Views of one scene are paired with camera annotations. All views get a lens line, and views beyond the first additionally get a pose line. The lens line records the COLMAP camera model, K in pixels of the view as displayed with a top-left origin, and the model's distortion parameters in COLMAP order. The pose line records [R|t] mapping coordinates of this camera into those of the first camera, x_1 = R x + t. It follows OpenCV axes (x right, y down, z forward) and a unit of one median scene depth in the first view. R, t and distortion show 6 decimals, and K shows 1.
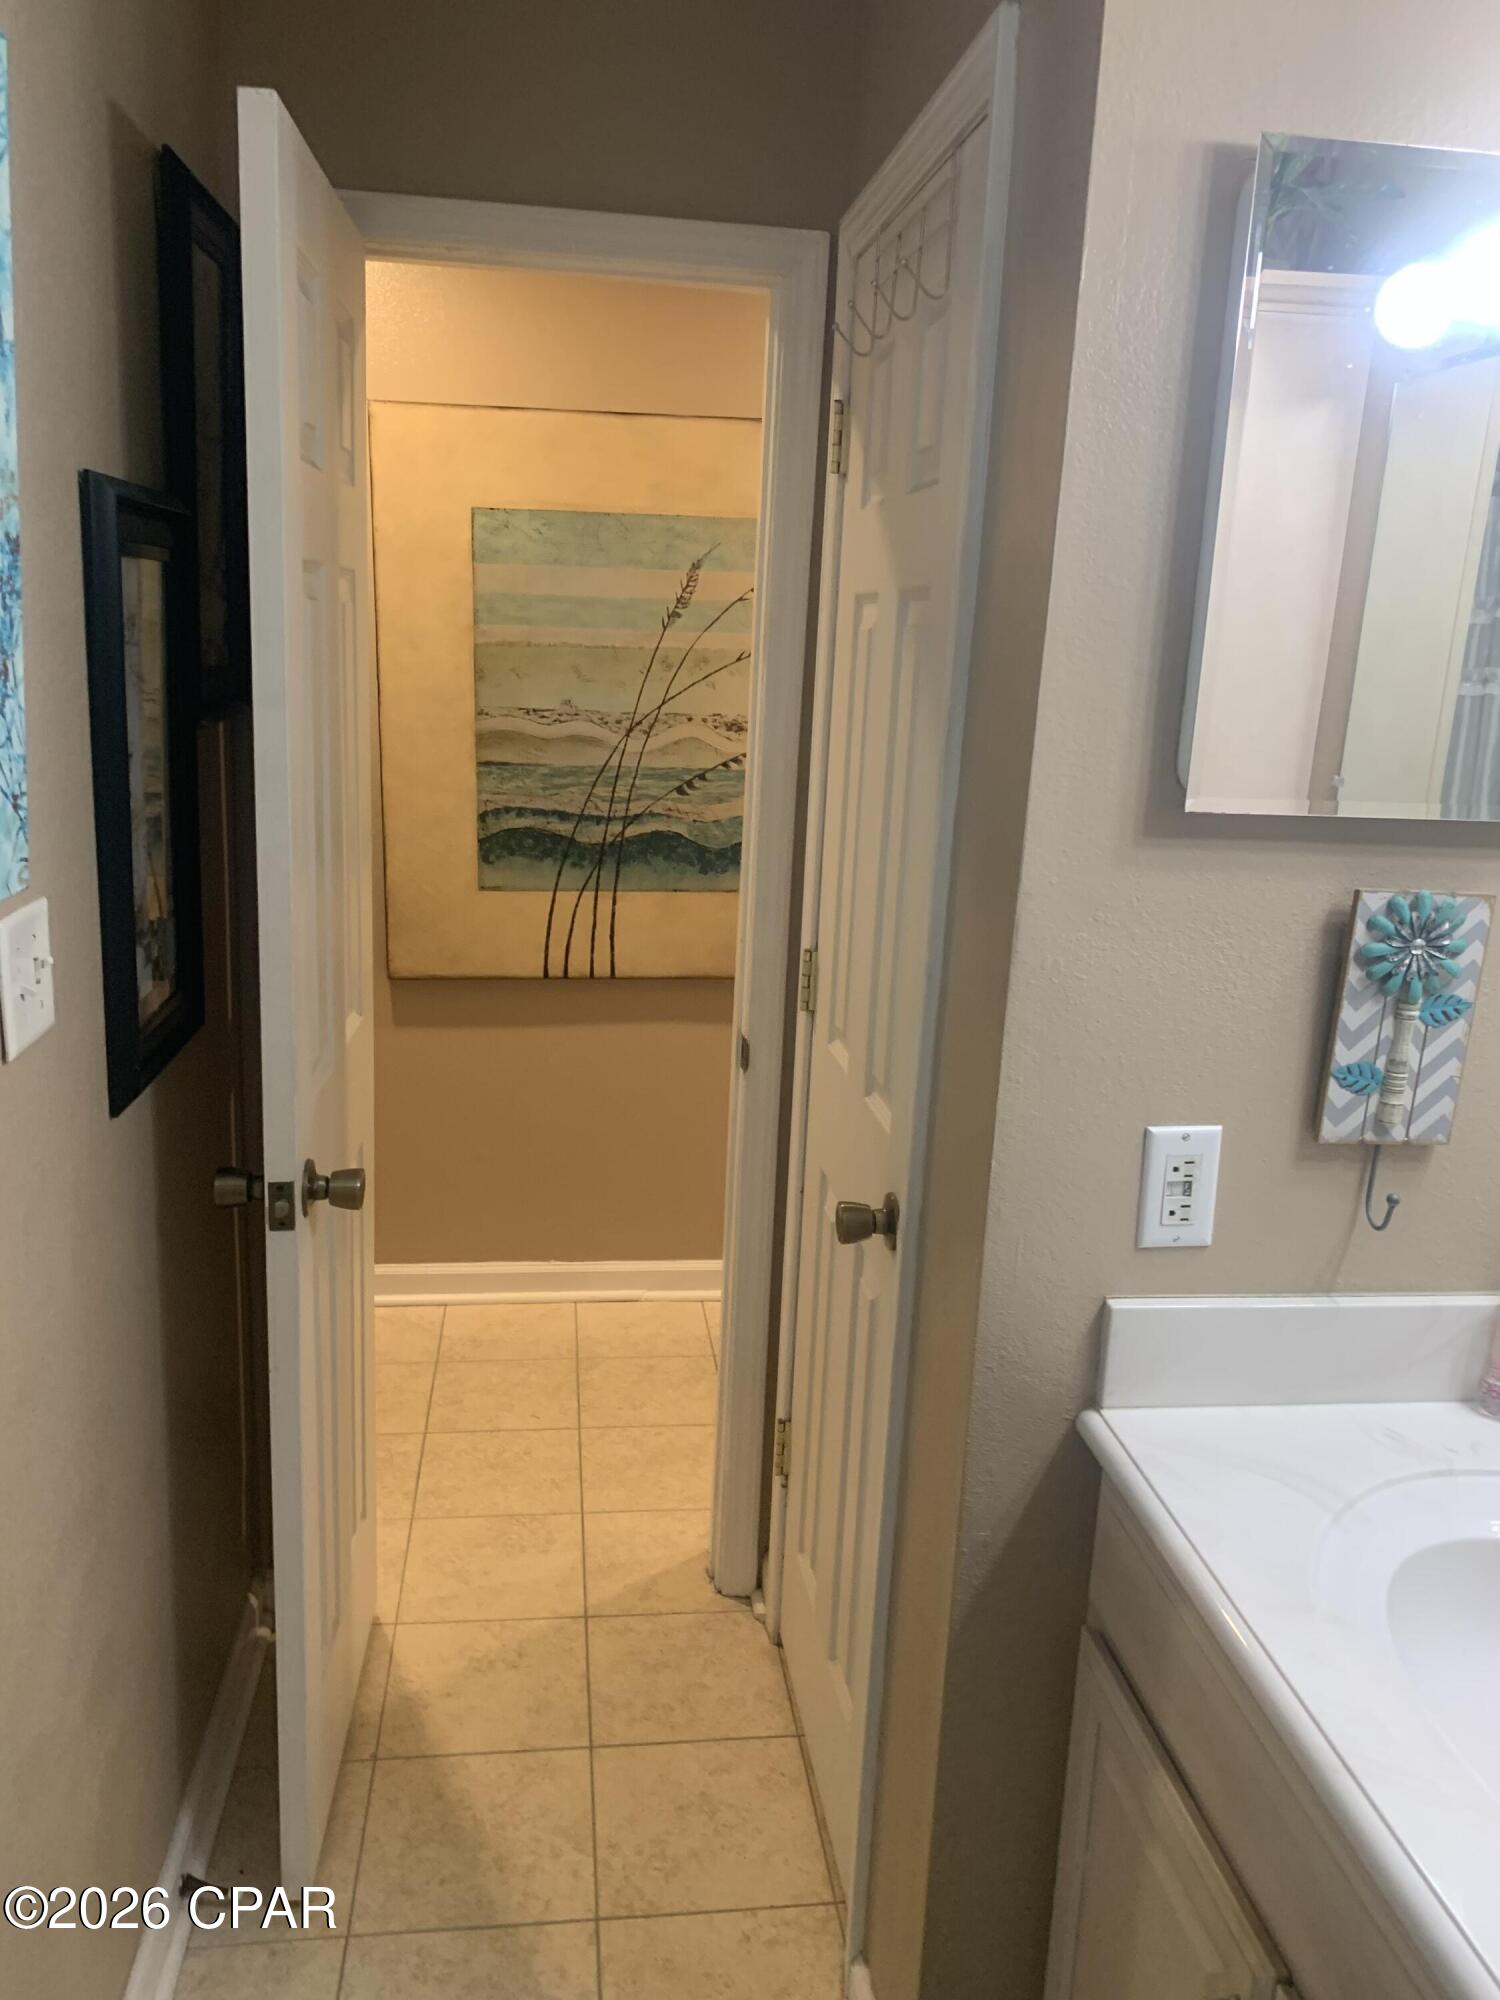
lens RADIAL K [[1545.8, 0, 752.3], [0, 1545.8, 1001.8], [0, 0, 1]] dist [0.027359, -0.028105]
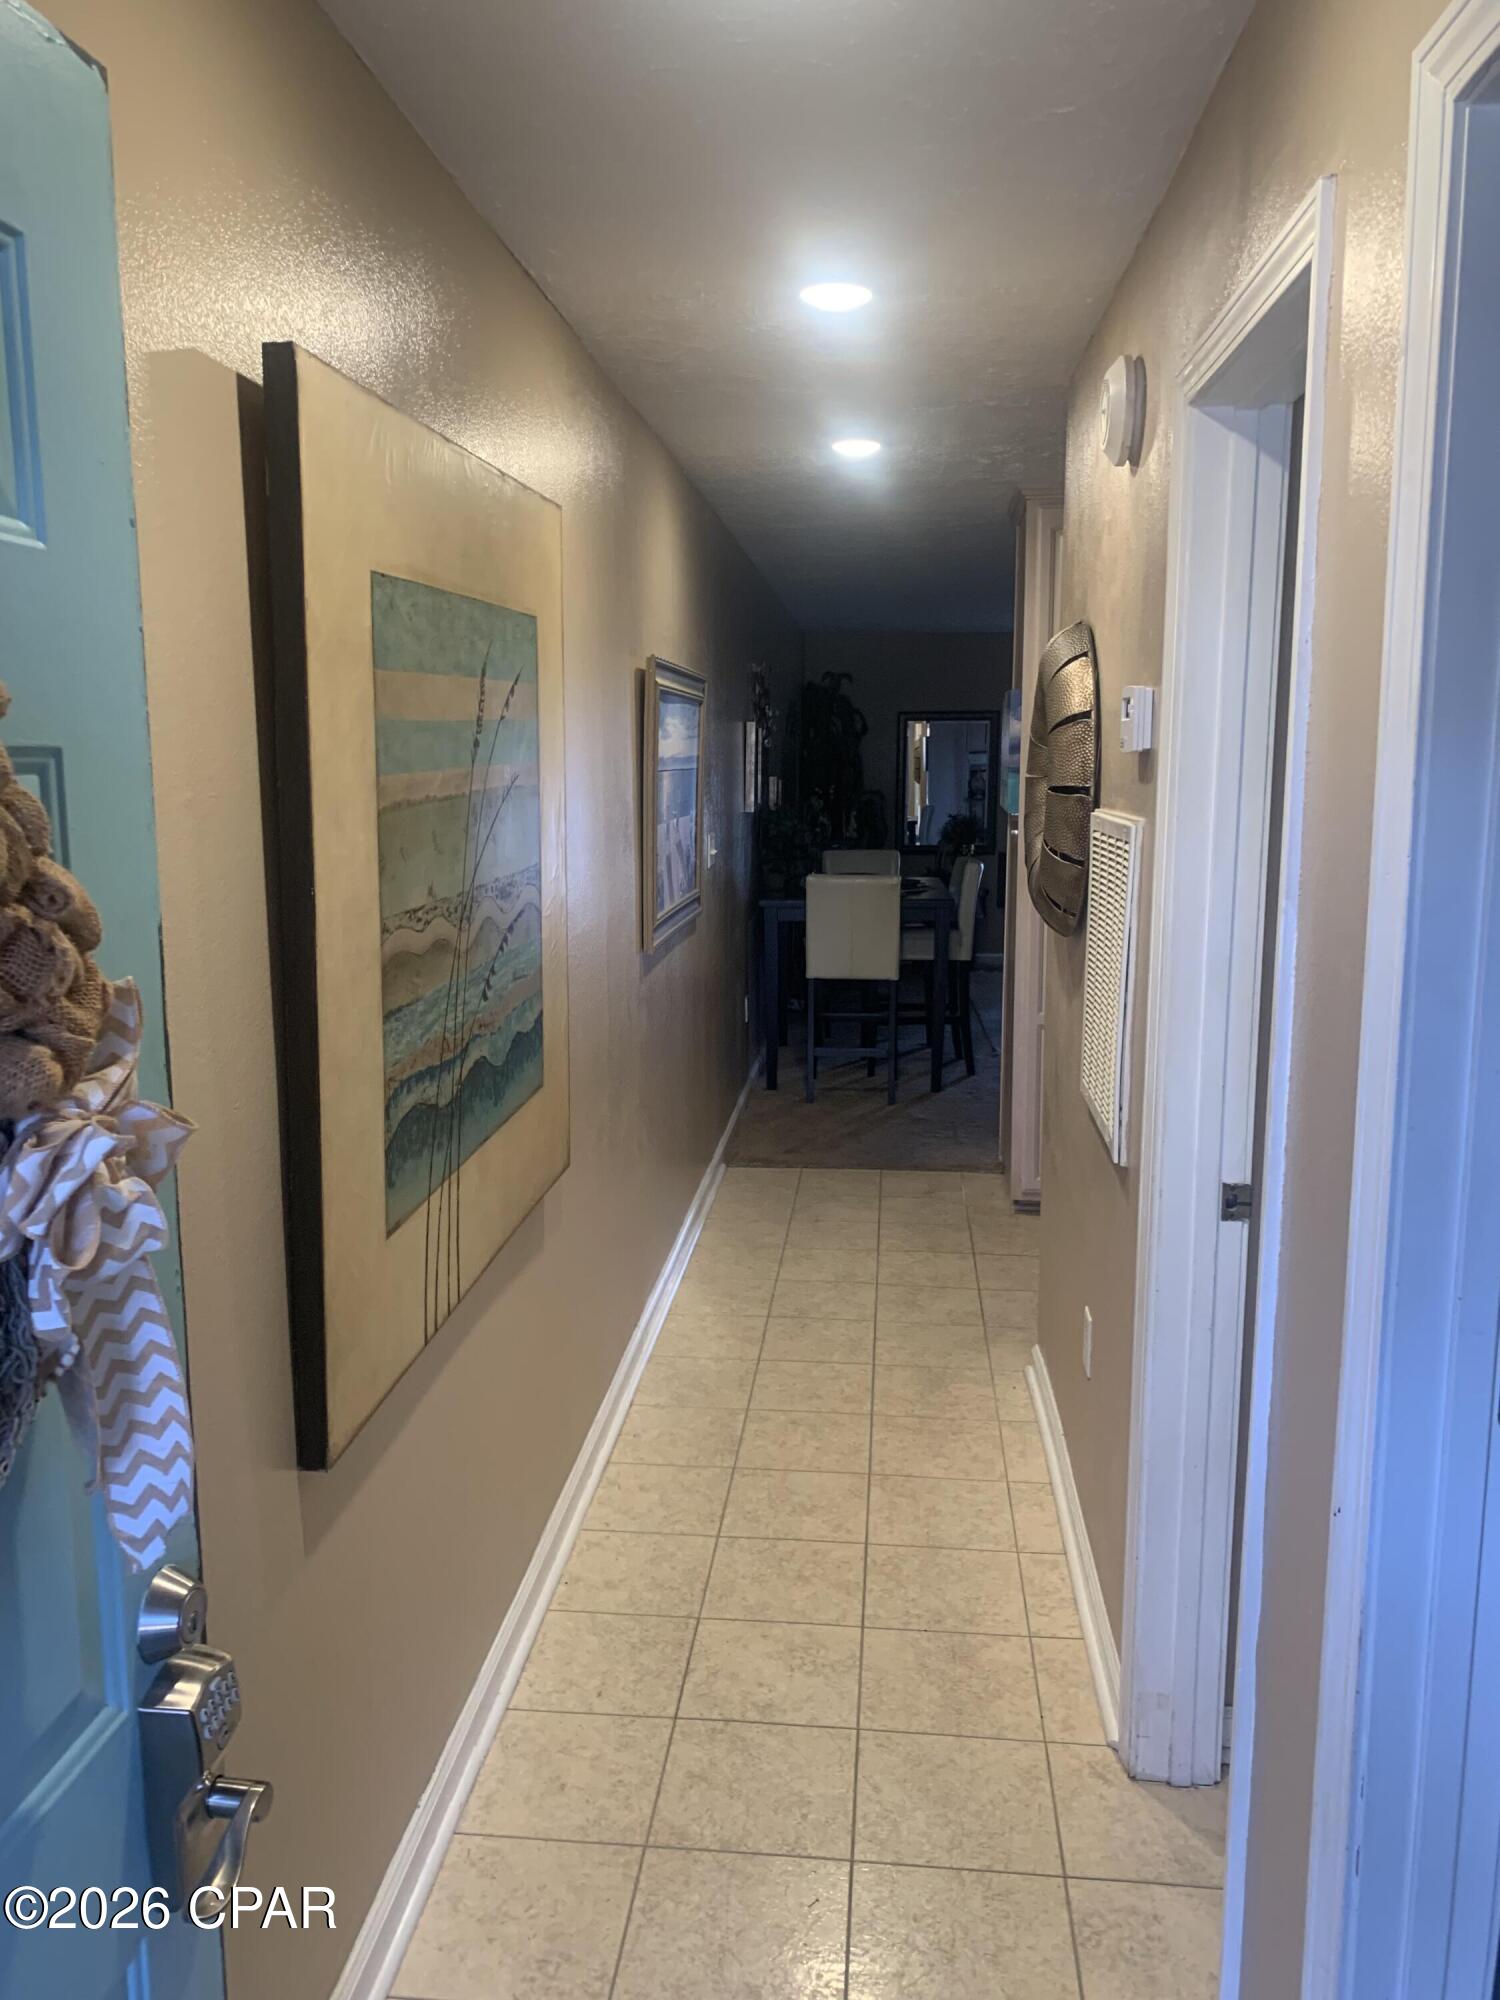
lens RADIAL K [[1545.8, 0, 748.6], [0, 1545.8, 988.2], [0, 0, 1]] dist [0.027359, -0.028105]
pose [[0.225159, -0.196883, 0.954222, -0.691488], [0.244322, 0.959488, 0.140319, -0.213549], [-0.943191, 0.201544, 0.264141, 0.732514]]
